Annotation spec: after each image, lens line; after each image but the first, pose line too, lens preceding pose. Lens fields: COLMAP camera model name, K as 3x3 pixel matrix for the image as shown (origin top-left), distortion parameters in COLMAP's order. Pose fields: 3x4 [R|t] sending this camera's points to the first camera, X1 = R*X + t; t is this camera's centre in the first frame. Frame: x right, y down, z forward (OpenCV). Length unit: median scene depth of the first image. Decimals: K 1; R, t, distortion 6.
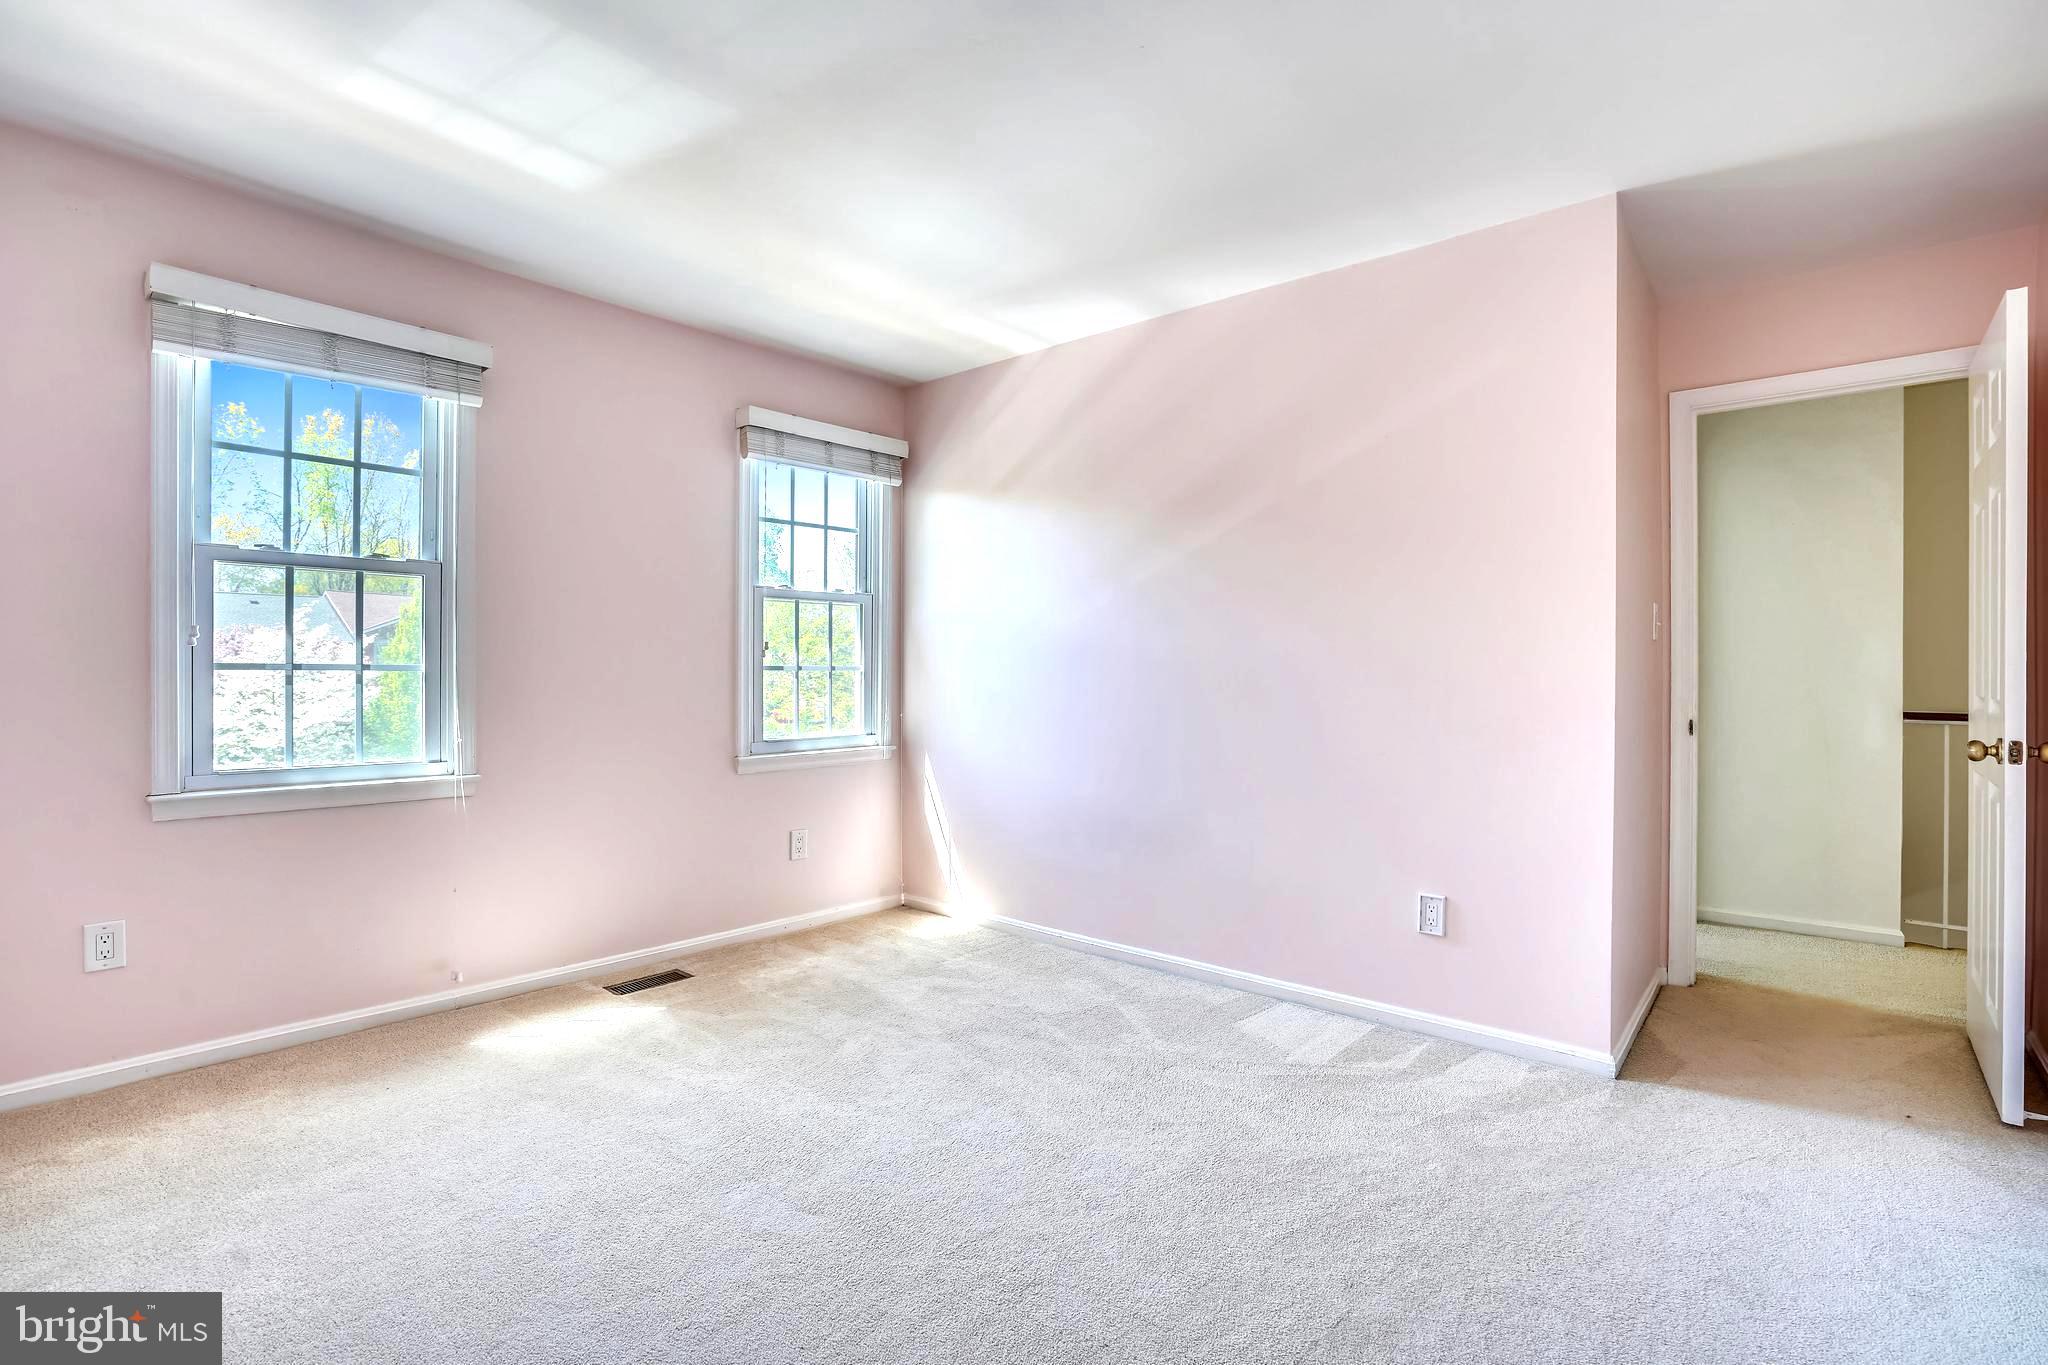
lens RADIAL K [[971.0, 0, 1024.0], [0, 971.0, 682.5], [0, 0, 1]] dist [-0.000727, 0.000275]
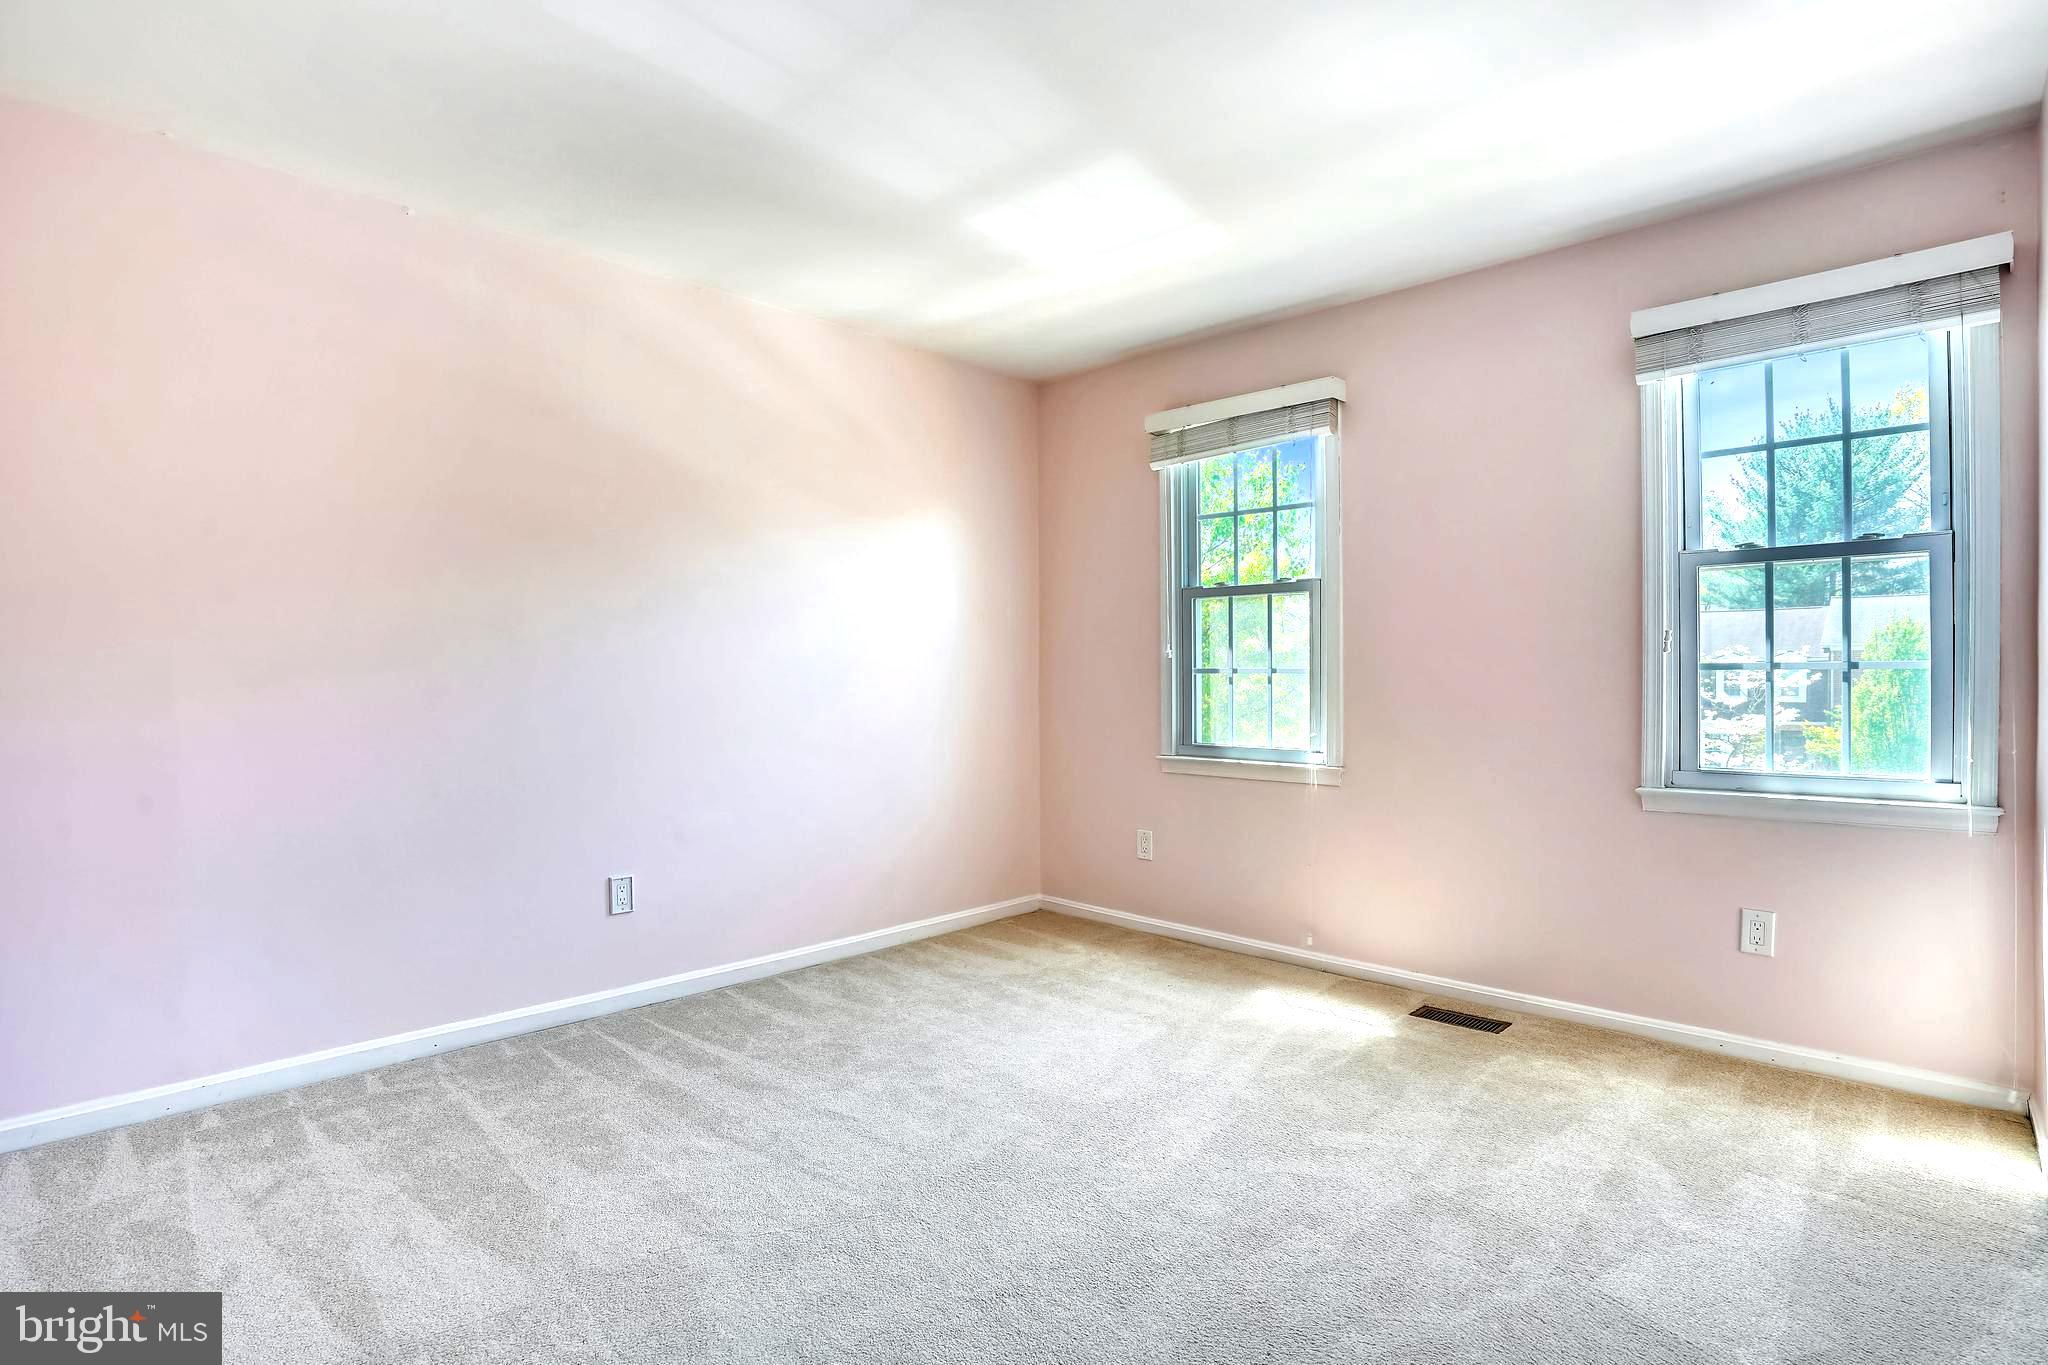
lens RADIAL K [[1026.7, 0, 1025.0], [0, 1026.7, 670.9], [0, 0, 1]] dist [-0.003835, -0.000518]
pose [[-0.018171, -0.004077, -0.999827, 0.556368], [-0.006286, 0.999972, -0.003963, -0.005962], [0.999815, 0.006213, -0.018196, 0.603567]]
